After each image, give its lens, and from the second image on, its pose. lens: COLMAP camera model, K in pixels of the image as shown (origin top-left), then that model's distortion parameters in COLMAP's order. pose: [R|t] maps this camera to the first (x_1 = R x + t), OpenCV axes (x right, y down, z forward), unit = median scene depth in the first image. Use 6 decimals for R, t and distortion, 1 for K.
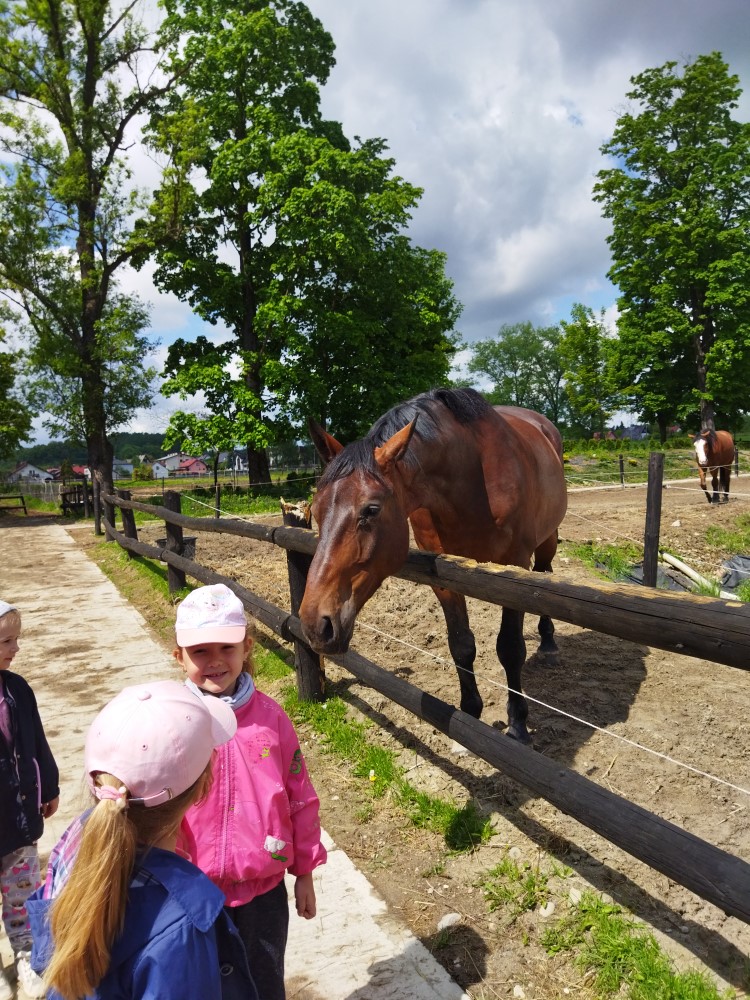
lens RADIAL K [[796.6, 0, 393.7], [0, 796.6, 497.8], [0, 0, 1]] dist [0.137532, -0.216076]
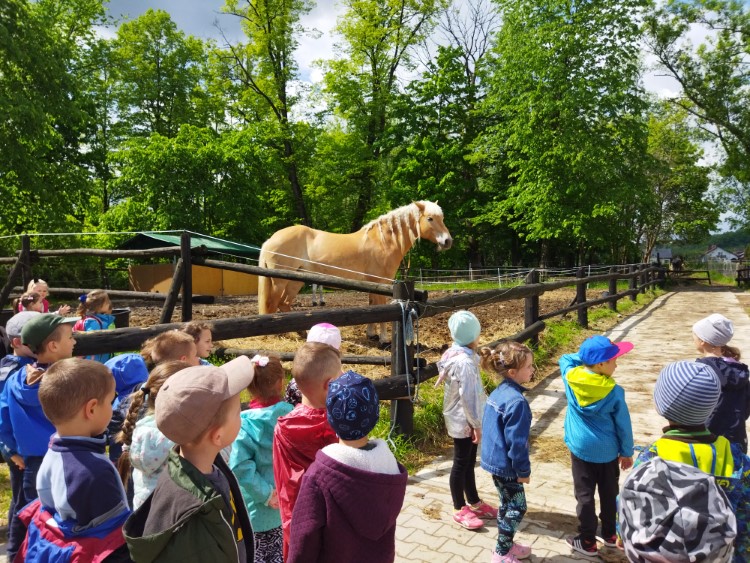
lens RADIAL K [[589.1, 0, 358.2], [0, 589.1, 284.6], [0, 0, 1]] dist [0.145028, -0.163280]
pose [[0.575154, 0.055468, -0.816162, 0.057030], [-0.038864, 0.998425, 0.040467, 0.002796], [0.817121, 0.008444, 0.576404, -0.104388]]
